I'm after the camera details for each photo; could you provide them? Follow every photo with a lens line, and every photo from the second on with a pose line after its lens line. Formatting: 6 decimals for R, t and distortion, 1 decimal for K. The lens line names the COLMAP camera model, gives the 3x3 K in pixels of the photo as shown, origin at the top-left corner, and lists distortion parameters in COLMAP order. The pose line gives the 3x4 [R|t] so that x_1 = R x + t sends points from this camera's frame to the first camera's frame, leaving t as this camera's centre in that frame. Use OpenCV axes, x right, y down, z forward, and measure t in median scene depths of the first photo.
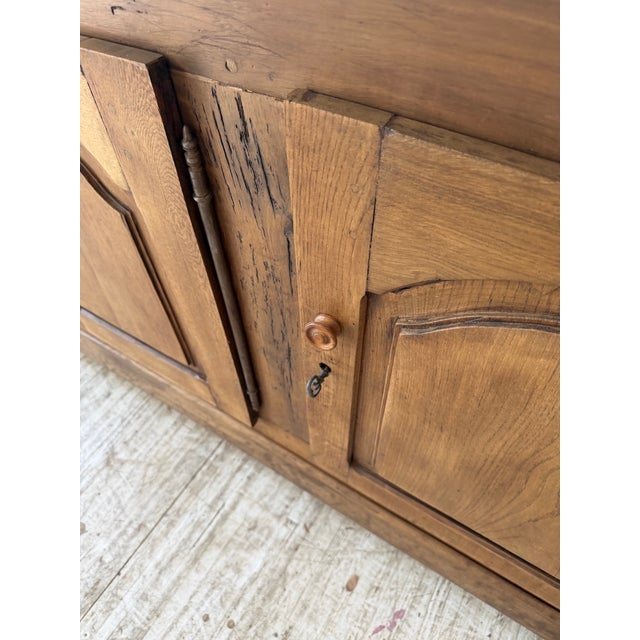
lens RADIAL K [[468.9, 0, 320.0], [0, 468.9, 320.0], [0, 0, 1]] dist [-0.025278, 0.000174]
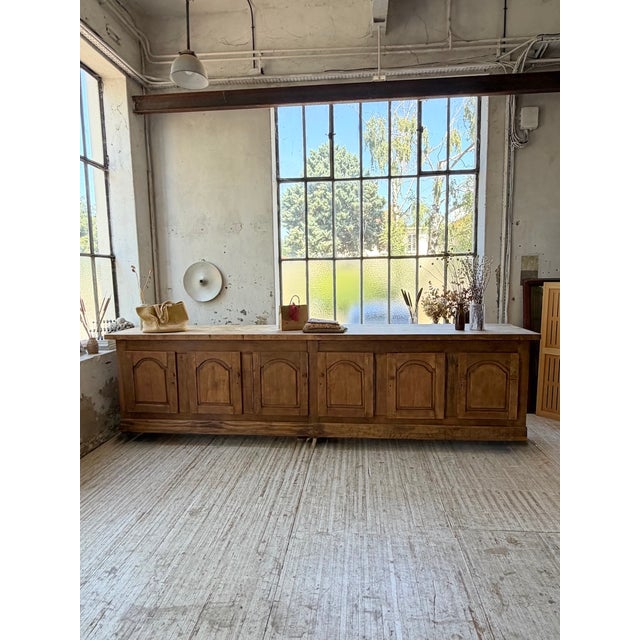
lens RADIAL K [[397.2, 0, 317.5], [0, 397.2, 319.6], [0, 0, 1]] dist [0.002681, -0.000057]
pose [[0.898558, -0.036615, 0.437325, -2.679483], [0.338688, 0.691563, -0.637990, 1.472997], [-0.279078, 0.721387, 0.633811, -1.787371]]
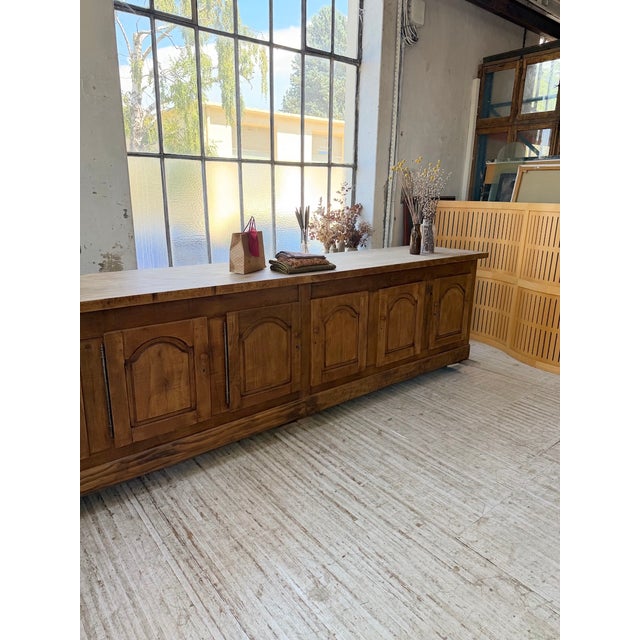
lens RADIAL K [[450.0, 0, 316.7], [0, 450.0, 319.5], [0, 0, 1]] dist [0.122192, -0.195581]
pose [[0.335856, -0.224033, 0.914883, -3.756757], [0.721111, 0.686034, -0.096728, -0.257095], [-0.605970, 0.692219, 0.391961, -0.322307]]
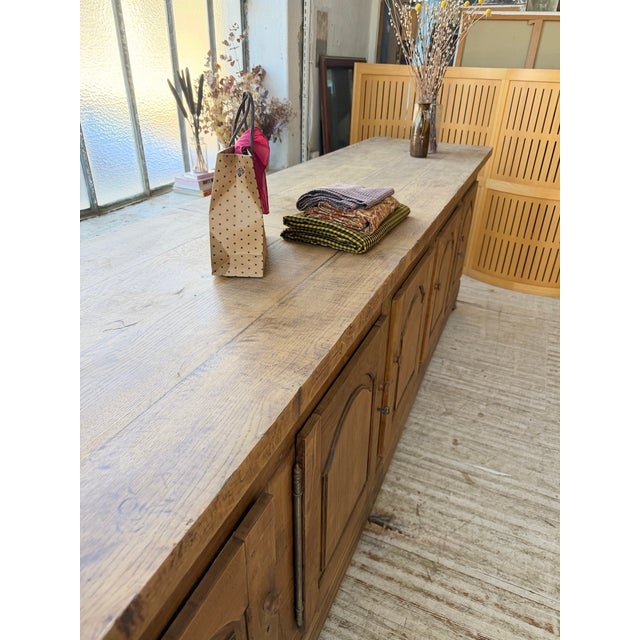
lens RADIAL K [[457.3, 0, 322.8], [0, 457.3, 320.2], [0, 0, 1]] dist [0.024338, -0.040051]
pose [[-0.141012, -0.462374, 0.875400, -2.207038], [0.756567, 0.519981, 0.396517, -1.281254], [-0.638531, 0.718213, 0.276494, 0.562952]]
